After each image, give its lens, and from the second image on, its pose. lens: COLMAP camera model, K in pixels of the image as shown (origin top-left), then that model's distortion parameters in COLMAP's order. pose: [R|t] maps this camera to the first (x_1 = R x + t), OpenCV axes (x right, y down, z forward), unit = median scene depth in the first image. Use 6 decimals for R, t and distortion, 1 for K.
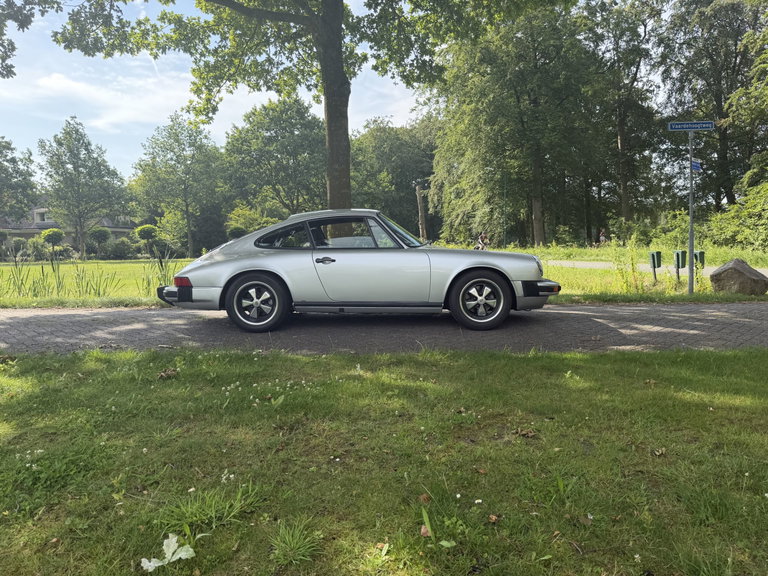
lens RADIAL K [[538.6, 0, 384.0], [0, 538.6, 288.0], [0, 0, 1]] dist [0.013225, -0.027646]
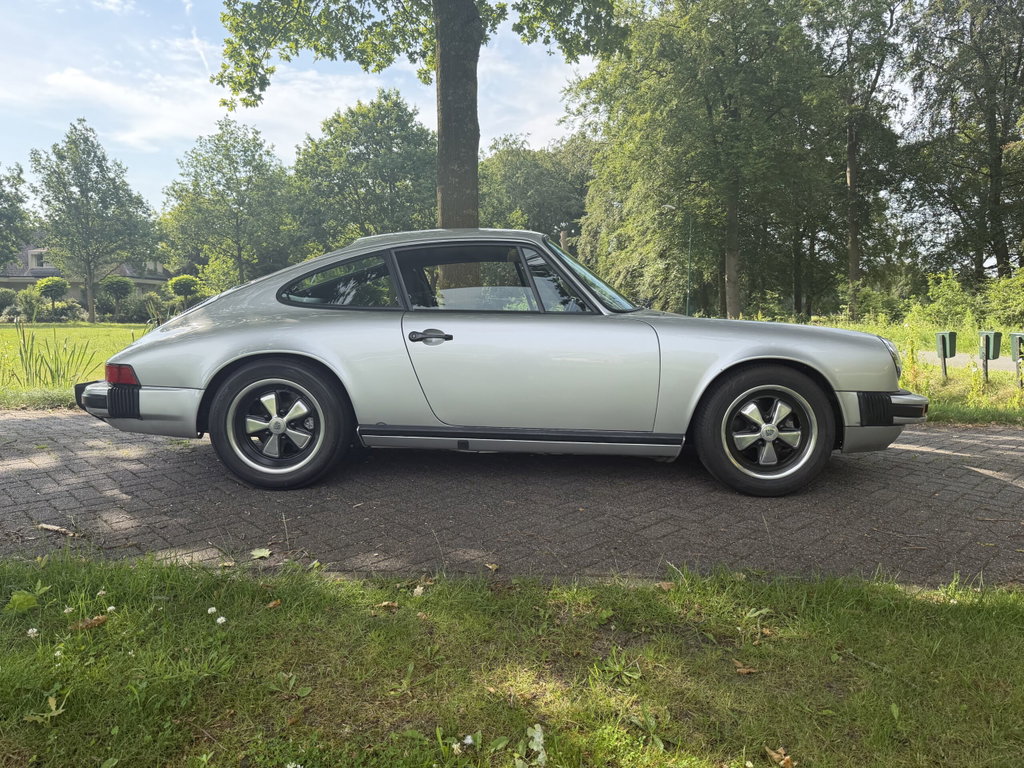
lens RADIAL K [[721.0, 0, 515.5], [0, 721.0, 392.4], [0, 0, 1]] dist [0.000460, -0.014181]
pose [[0.999648, 0.025348, 0.007841, -0.004759], [-0.025579, 0.999198, 0.030801, -0.002846], [-0.007054, -0.030991, 0.999495, 0.045685]]
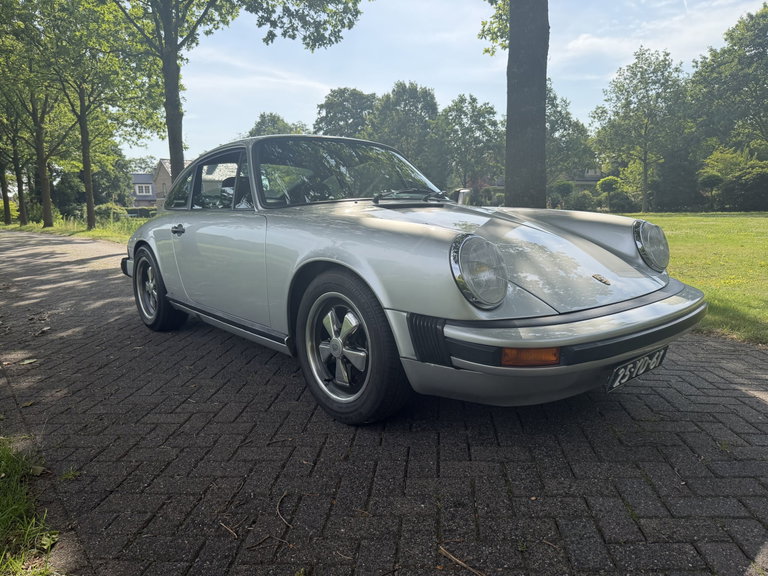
lens RADIAL K [[538.6, 0, 384.0], [0, 538.6, 288.0], [0, 0, 1]] dist [0.013225, -0.027646]
pose [[0.646404, 0.113669, -0.754481, 0.058320], [-0.047695, 0.992926, 0.108731, -0.007579], [0.761503, -0.034299, 0.647253, 0.090662]]
